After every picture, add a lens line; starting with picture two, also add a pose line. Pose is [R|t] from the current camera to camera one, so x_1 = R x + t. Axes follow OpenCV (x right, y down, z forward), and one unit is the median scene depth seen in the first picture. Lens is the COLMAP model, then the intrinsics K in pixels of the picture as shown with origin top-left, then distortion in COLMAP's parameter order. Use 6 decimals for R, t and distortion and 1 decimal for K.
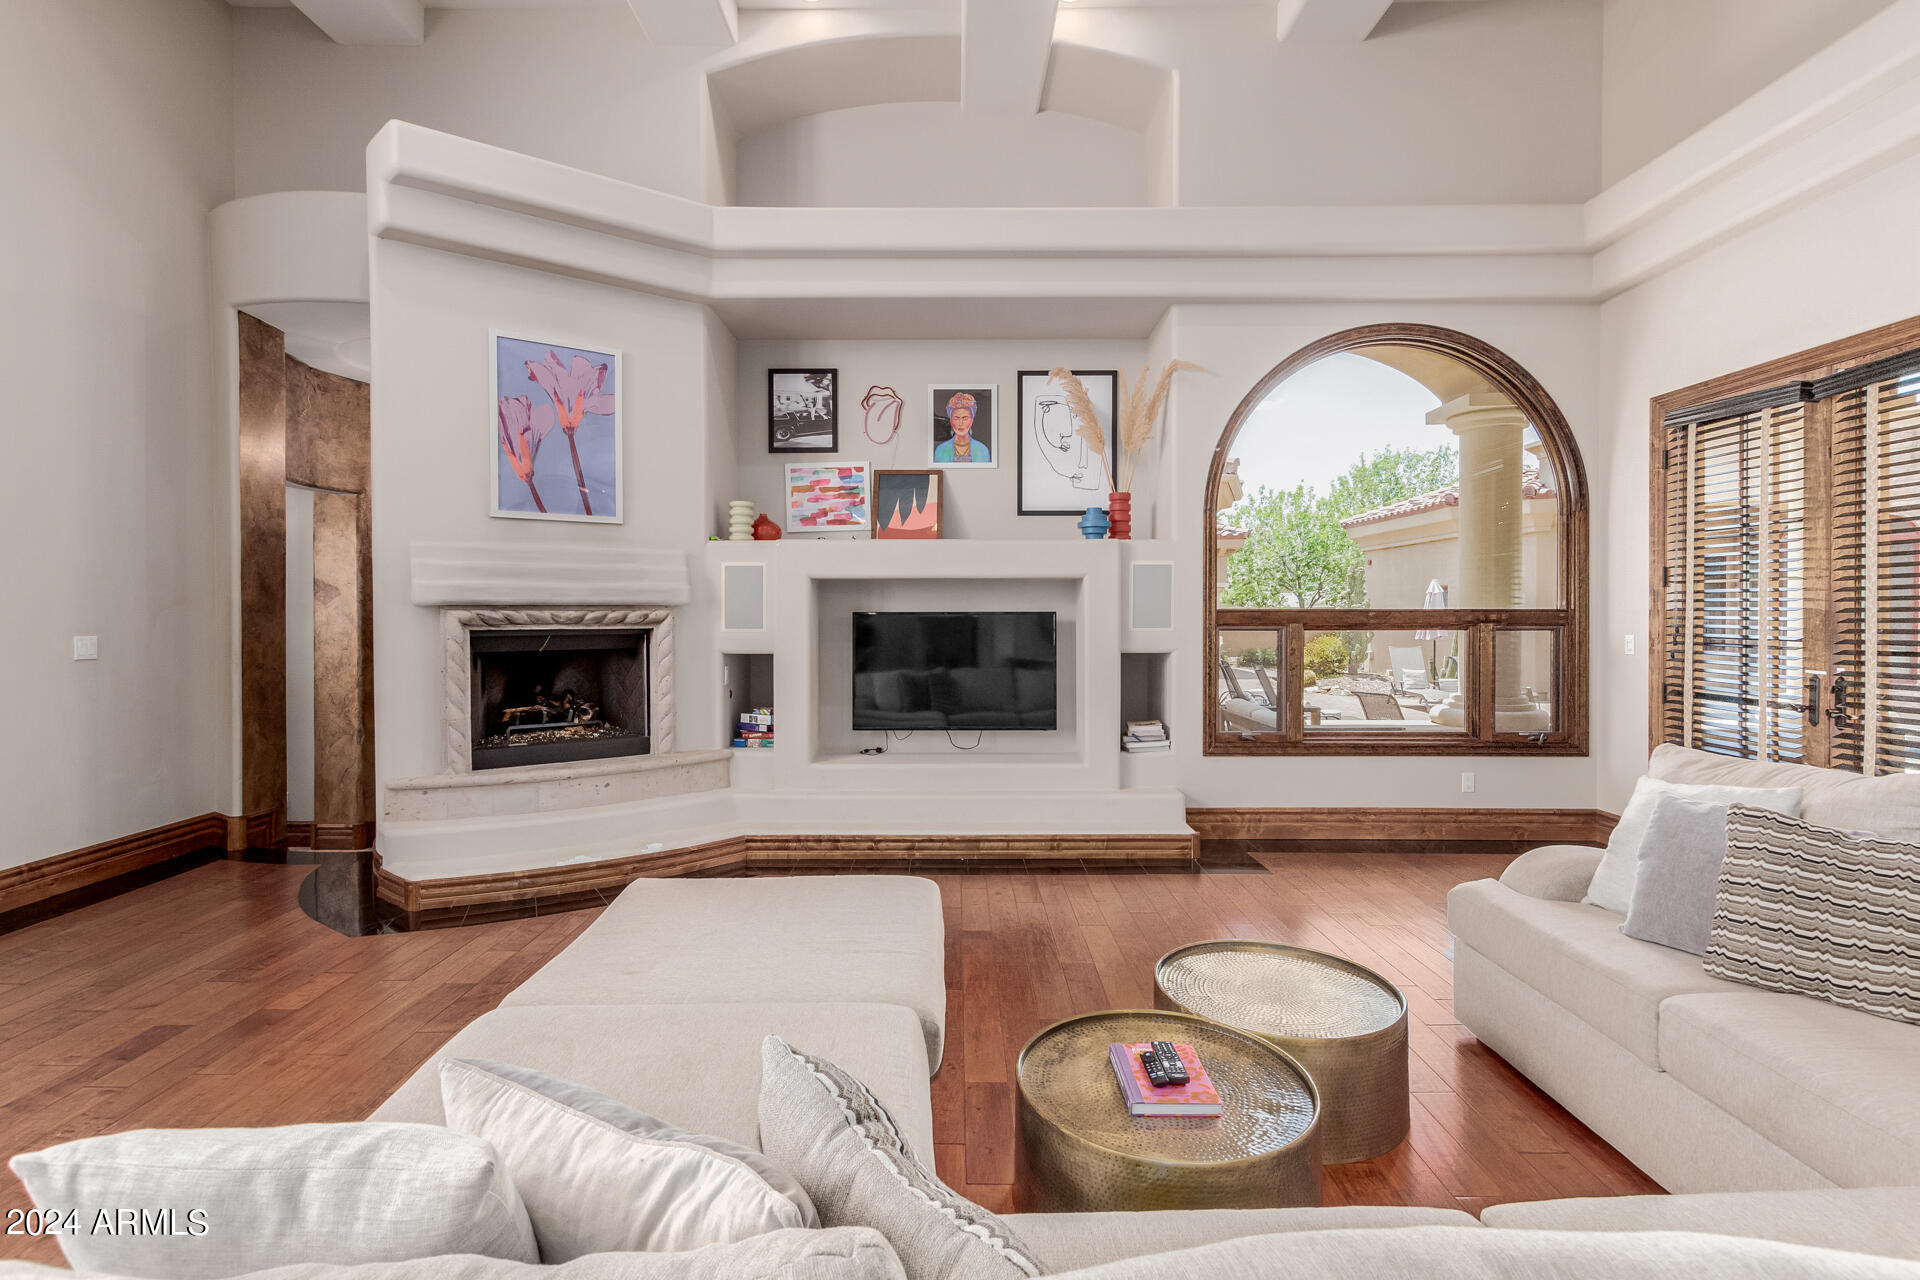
lens RADIAL K [[890.4, 0, 950.7], [0, 890.4, 627.3], [0, 0, 1]] dist [0.014313, -0.004583]
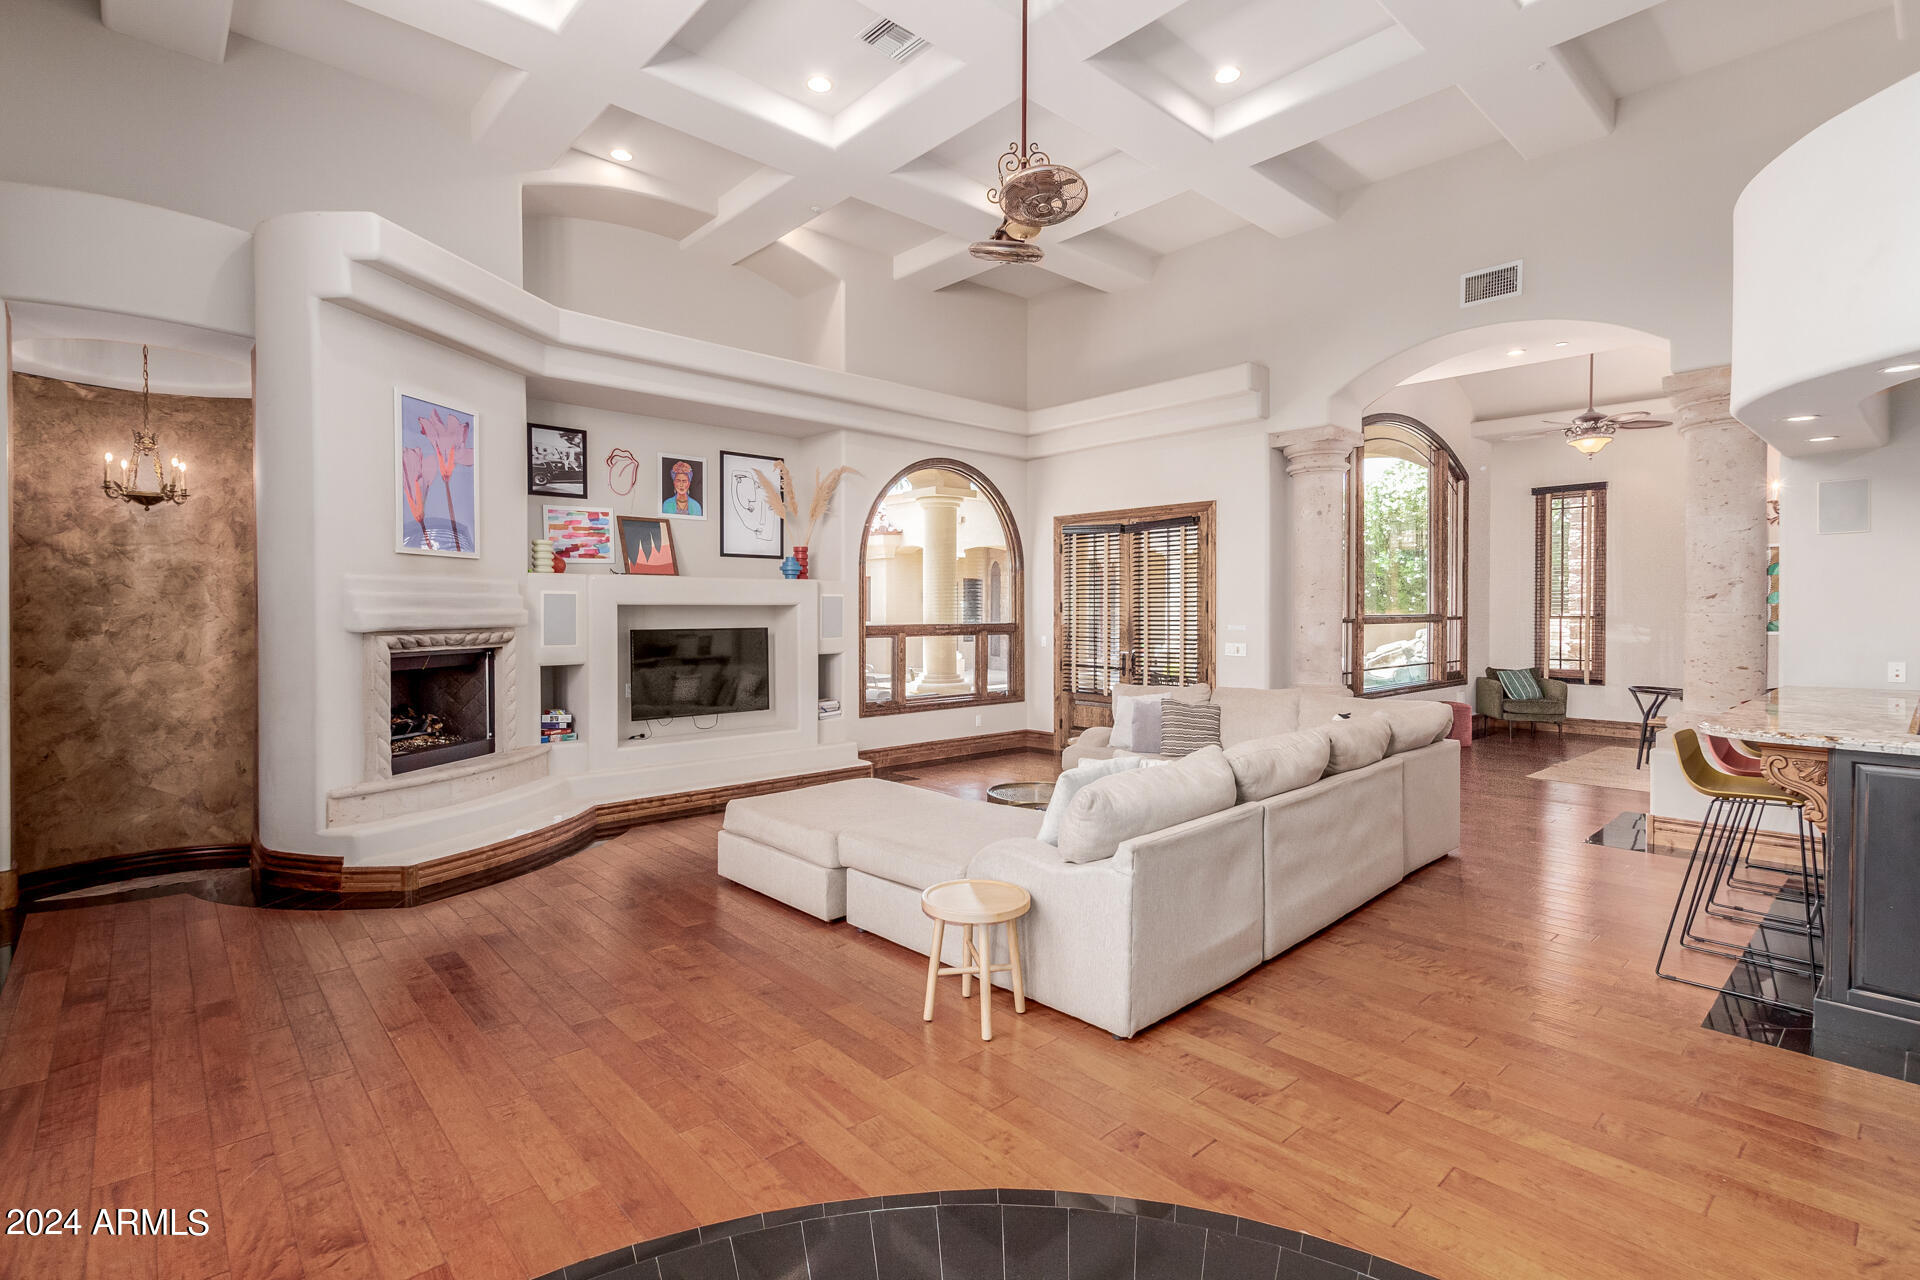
lens RADIAL K [[890.4, 0, 956.8], [0, 890.4, 626.3], [0, 0, 1]] dist [0.014313, -0.004583]
pose [[0.735048, -0.011377, 0.677919, -0.651643], [0.011995, 0.999921, 0.003776, -0.021722], [-0.677909, 0.005356, 0.735127, -0.273327]]
